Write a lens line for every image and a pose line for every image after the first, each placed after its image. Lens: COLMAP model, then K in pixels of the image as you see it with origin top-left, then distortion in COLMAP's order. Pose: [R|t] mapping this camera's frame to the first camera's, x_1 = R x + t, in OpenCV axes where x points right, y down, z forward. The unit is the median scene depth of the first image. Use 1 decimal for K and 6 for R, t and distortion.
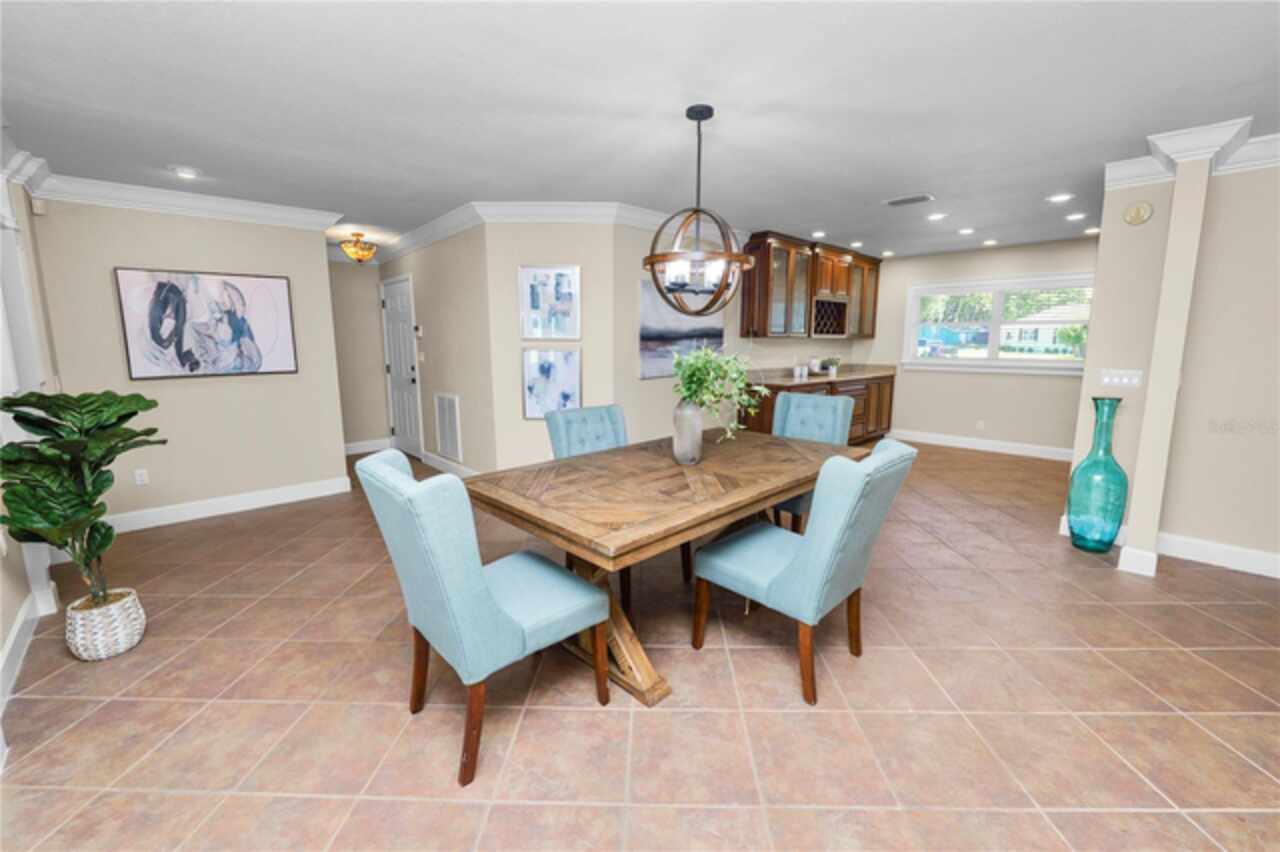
lens RADIAL K [[517.0, 0, 637.7], [0, 517.0, 424.3], [0, 0, 1]] dist [-0.000819, 0.000093]
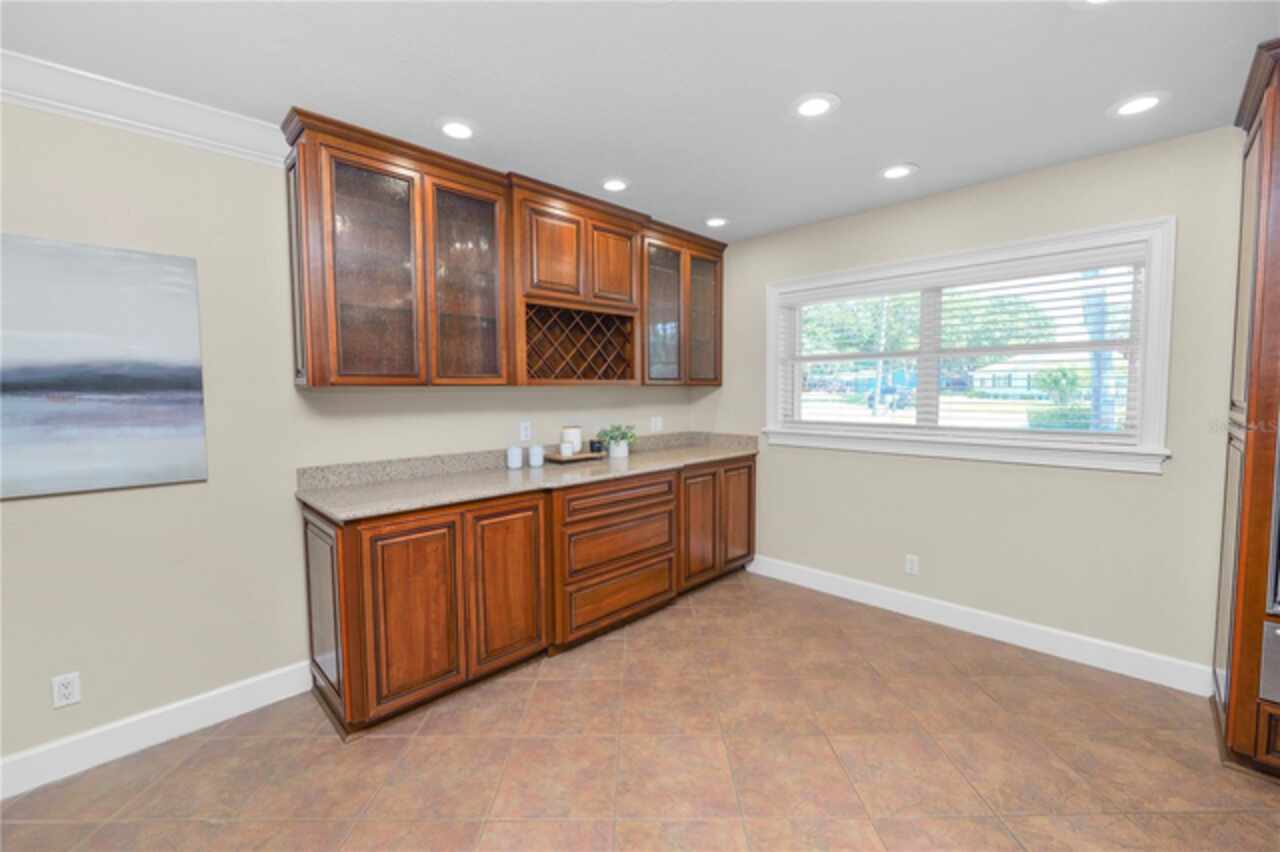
lens RADIAL K [[518.0, 0, 640.0], [0, 518.0, 426.0], [0, 0, 1]] dist [-0.007562, 0.000045]
pose [[0.999545, -0.009438, 0.028646, 0.609913], [0.011954, 0.995961, -0.088990, -0.131882], [-0.027690, 0.089292, 0.995620, 0.791901]]
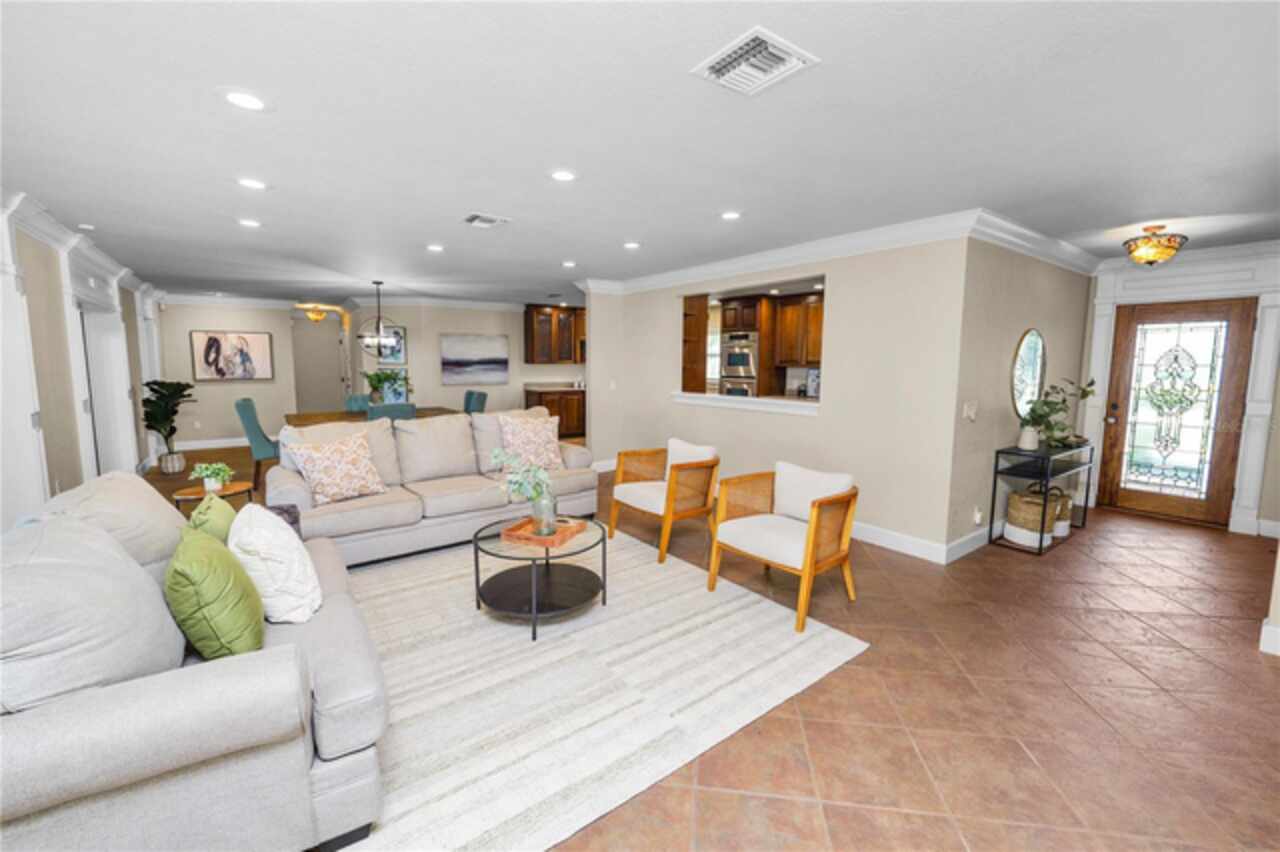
lens RADIAL K [[517.0, 0, 637.7], [0, 517.0, 424.3], [0, 0, 1]] dist [-0.000819, 0.000093]
pose [[0.993179, 0.022034, -0.114497, 1.026208], [-0.026877, 0.998801, -0.040922, 0.124089], [0.113458, 0.043721, 0.992580, -0.863208]]
